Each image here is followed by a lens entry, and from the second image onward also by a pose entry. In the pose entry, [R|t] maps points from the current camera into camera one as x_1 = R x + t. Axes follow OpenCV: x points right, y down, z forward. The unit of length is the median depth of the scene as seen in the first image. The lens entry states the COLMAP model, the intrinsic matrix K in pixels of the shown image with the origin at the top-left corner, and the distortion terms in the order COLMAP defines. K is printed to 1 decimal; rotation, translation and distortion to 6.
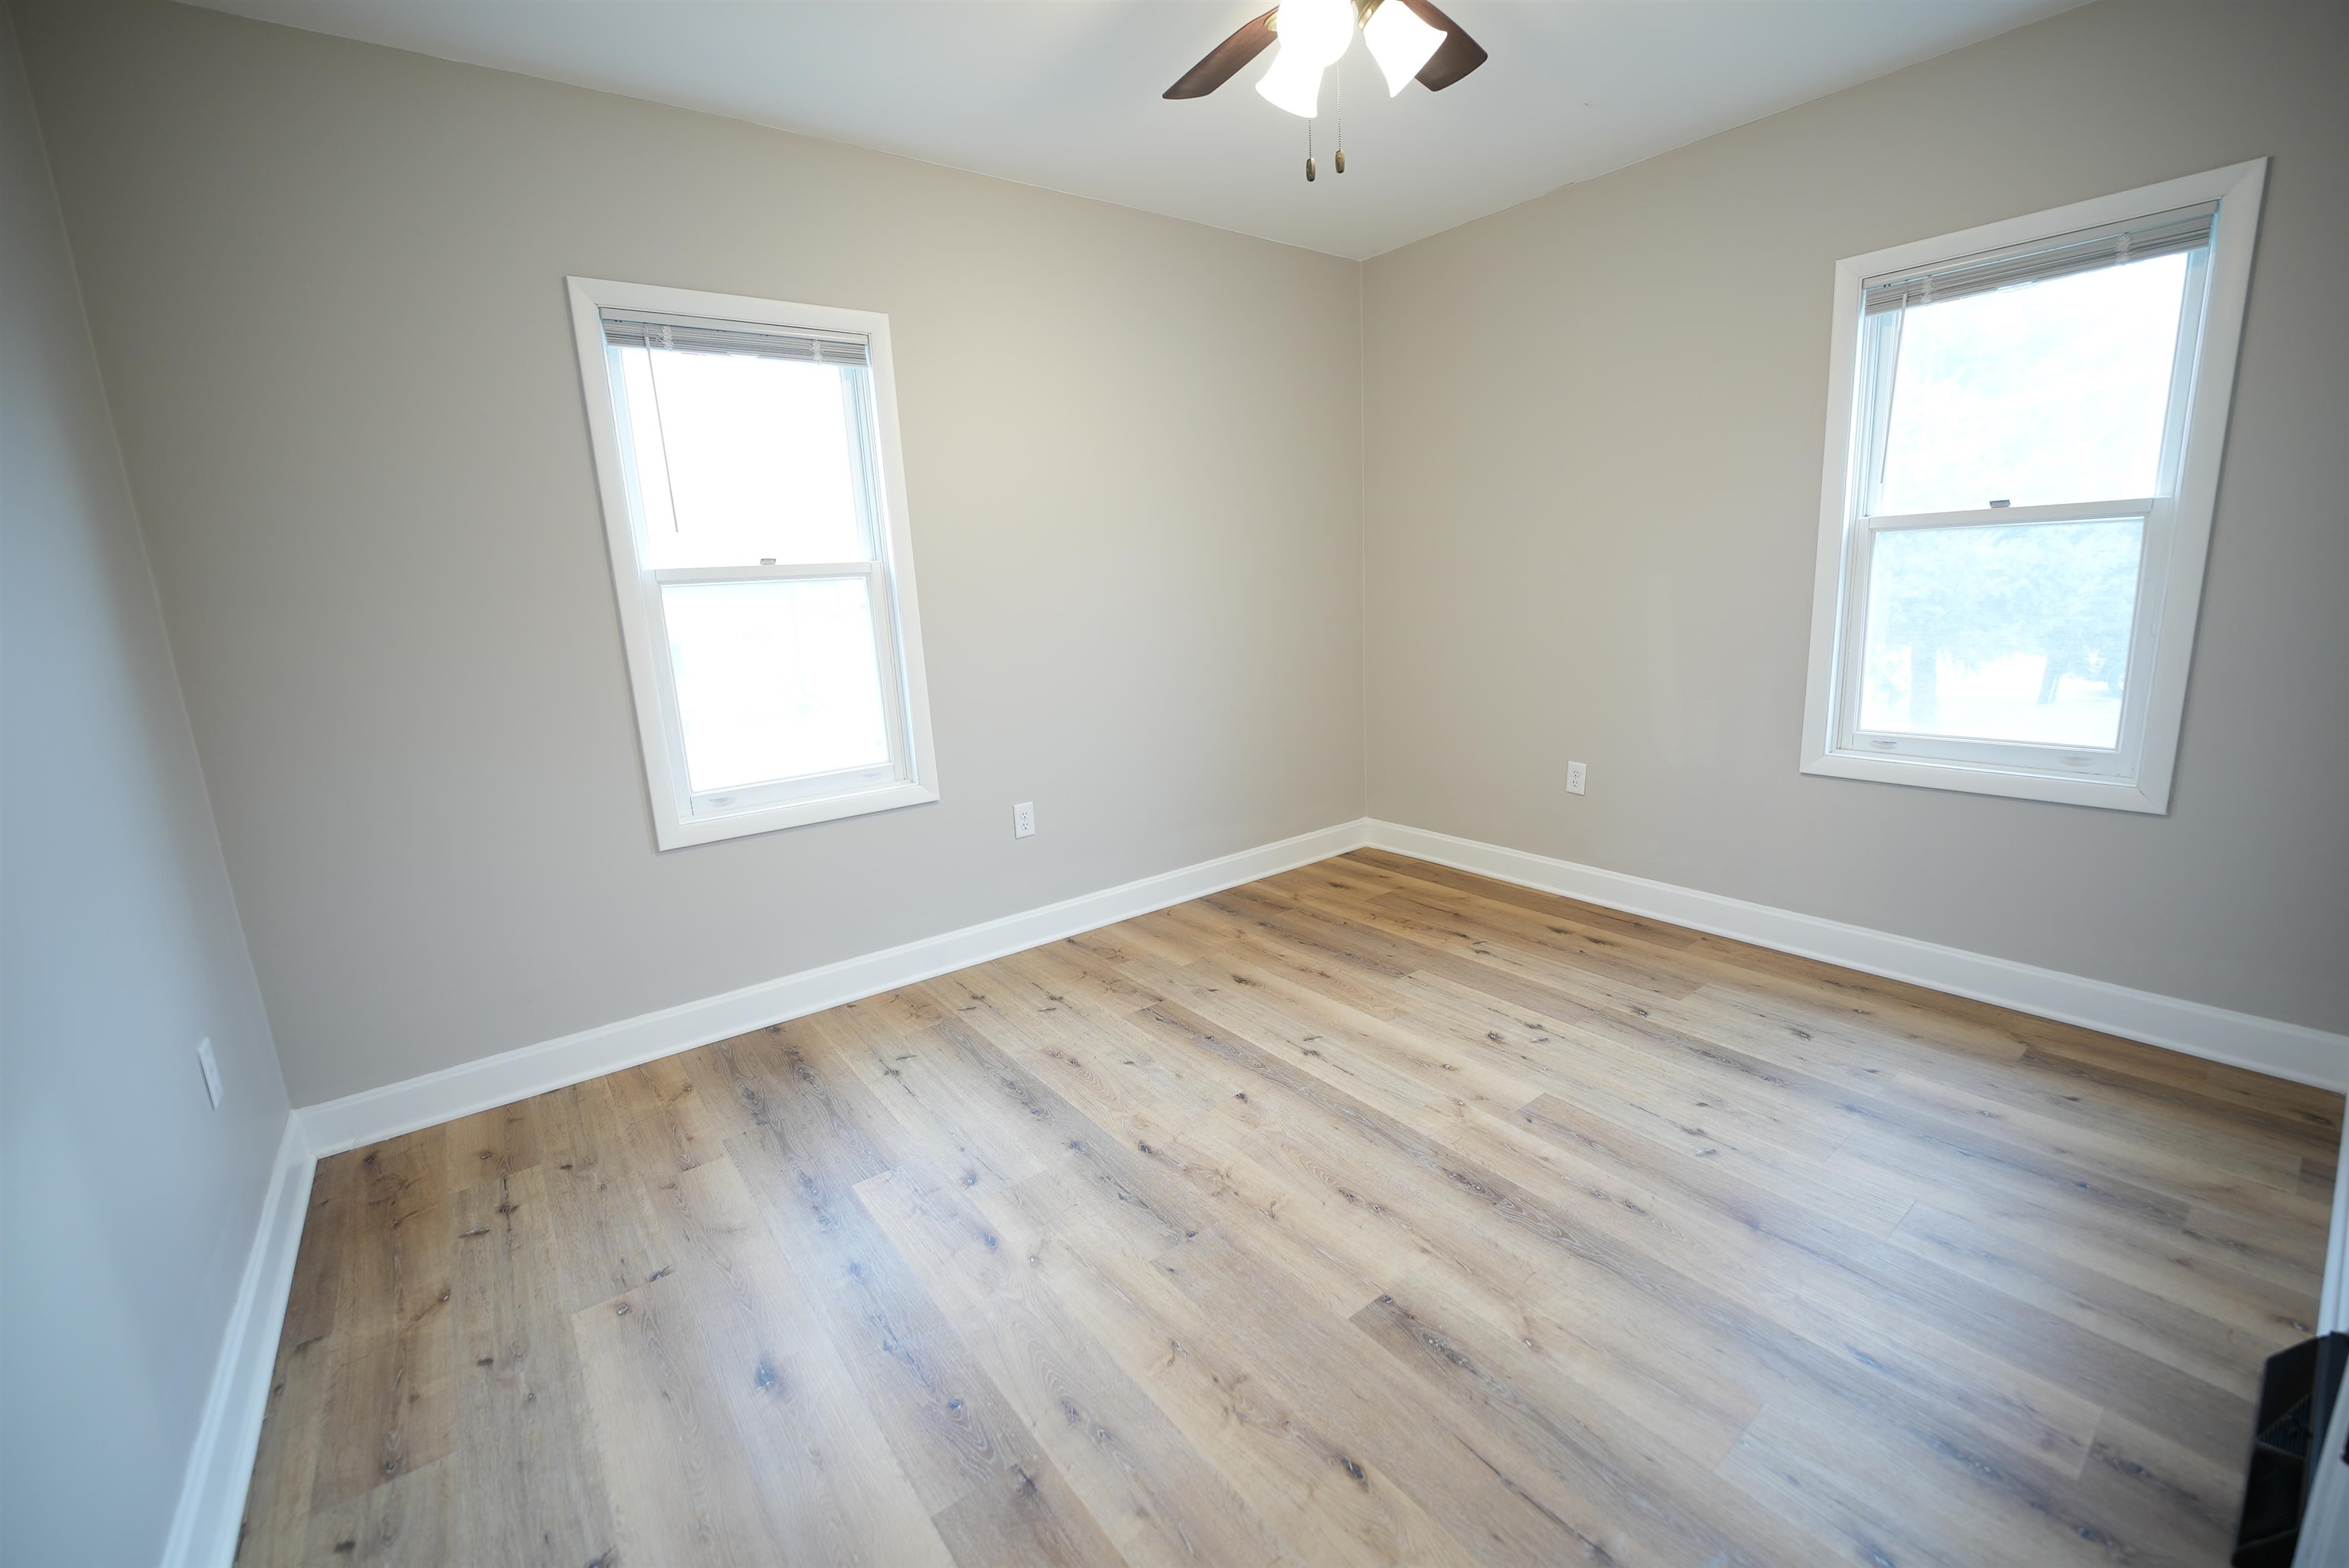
lens RADIAL K [[959.5, 0, 1171.3], [0, 959.5, 780.3], [0, 0, 1]] dist [-0.023769, -0.000045]
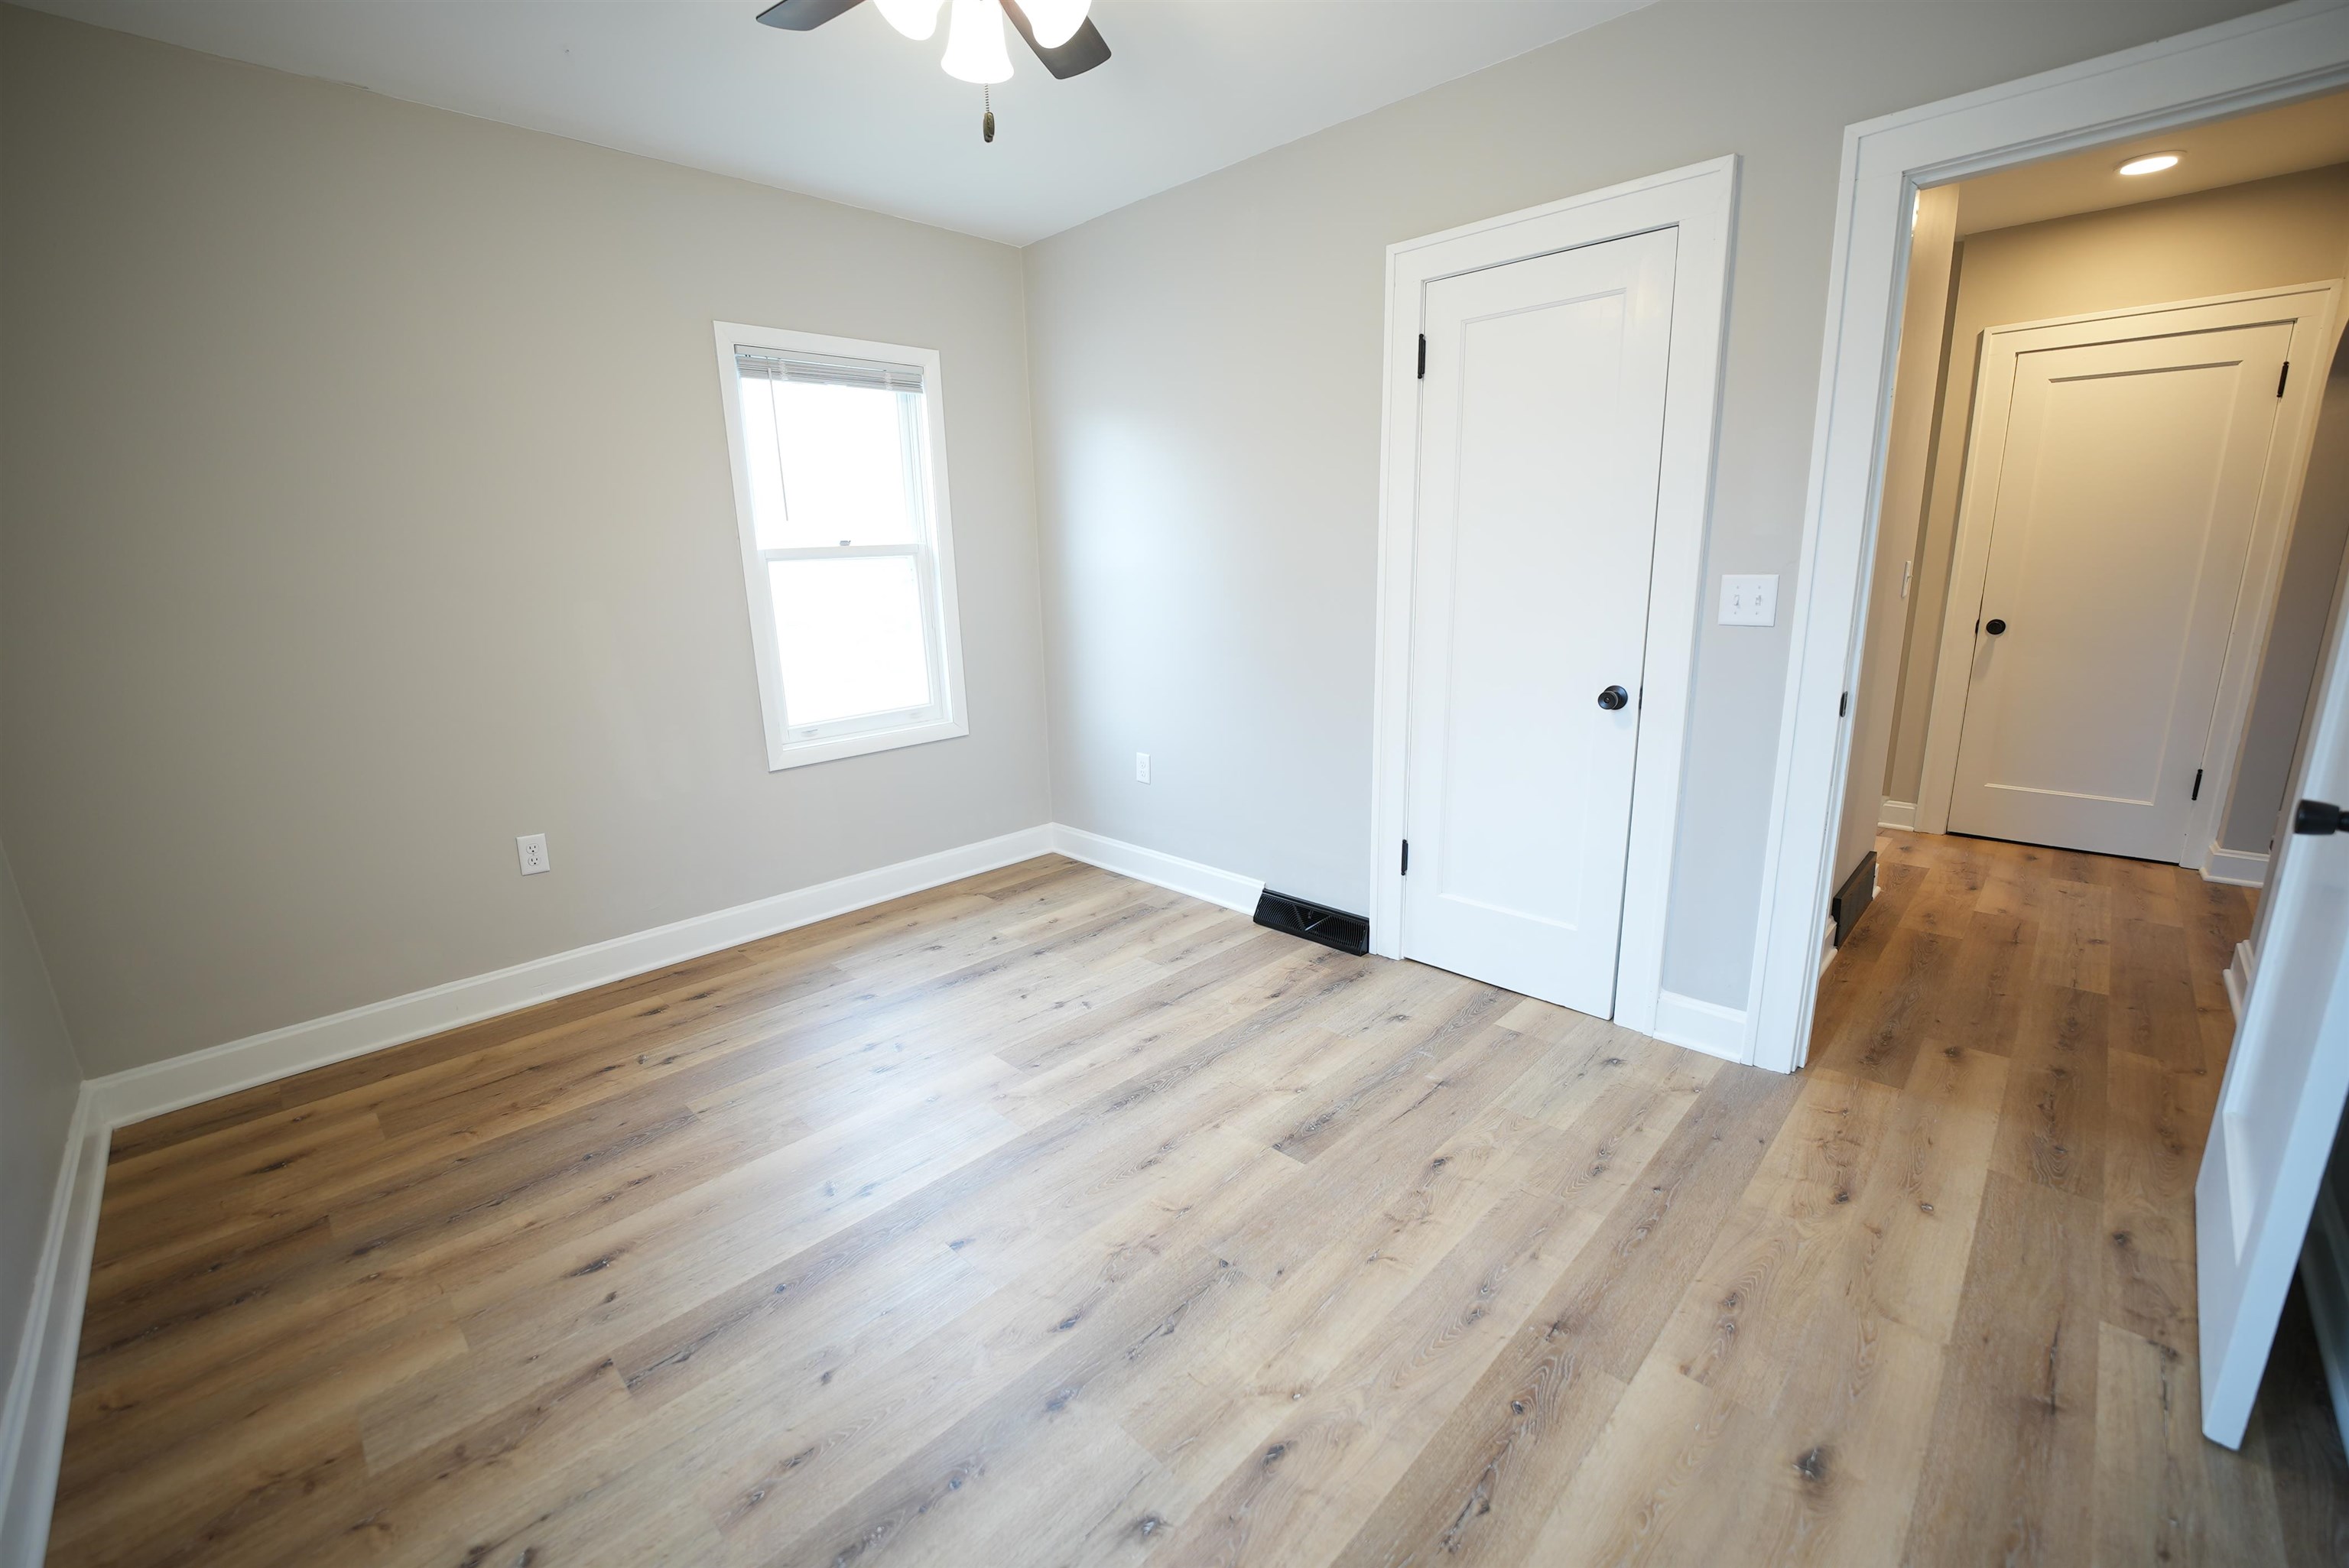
lens RADIAL K [[959.5, 0, 1171.3], [0, 959.5, 780.3], [0, 0, 1]] dist [-0.023769, -0.000045]
pose [[-0.141149, -0.176258, 0.974171, -0.689986], [0.241469, 0.948174, 0.206541, -0.157507], [-0.960088, 0.264385, -0.091272, 0.865293]]
